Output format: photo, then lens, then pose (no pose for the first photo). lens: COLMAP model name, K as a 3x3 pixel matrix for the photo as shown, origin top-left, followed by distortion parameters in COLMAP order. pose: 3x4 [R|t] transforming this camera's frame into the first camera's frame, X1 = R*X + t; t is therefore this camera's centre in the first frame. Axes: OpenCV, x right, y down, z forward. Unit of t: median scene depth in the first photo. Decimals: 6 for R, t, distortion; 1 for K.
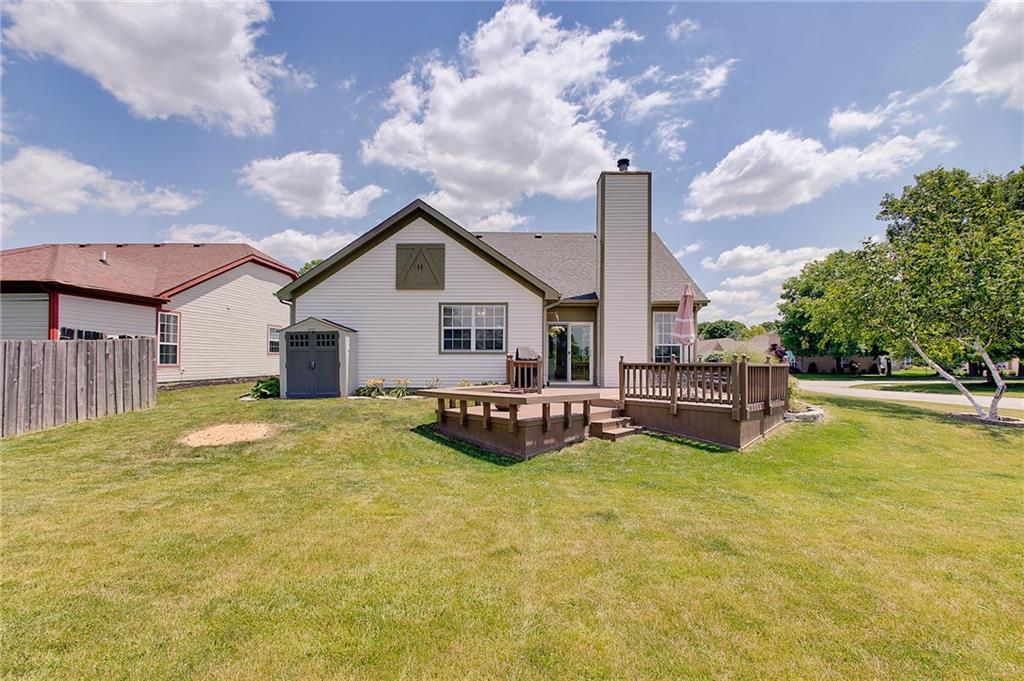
lens RADIAL K [[445.1, 0, 512.0], [0, 445.1, 340.5], [0, 0, 1]] dist [0.032280, -0.000018]
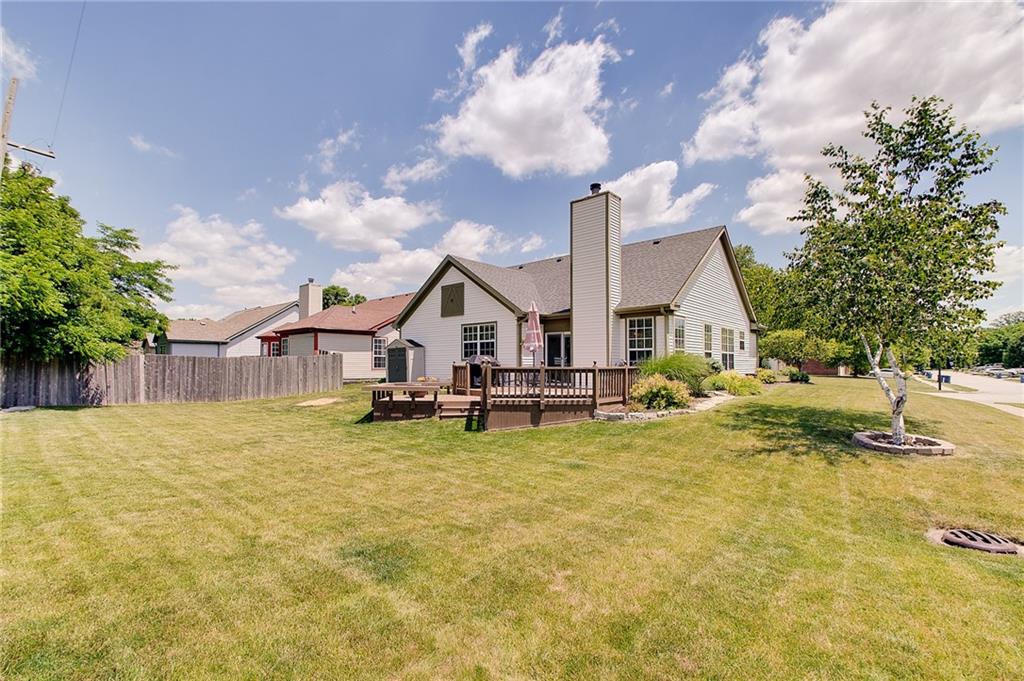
lens RADIAL K [[449.8, 0, 510.7], [0, 449.8, 353.2], [0, 0, 1]] dist [0.022857, -0.015692]
pose [[0.778492, -0.021166, -0.627297, 0.844780], [0.027683, 0.999617, 0.000627, 0.008522], [0.627044, -0.017854, 0.778779, -0.008649]]
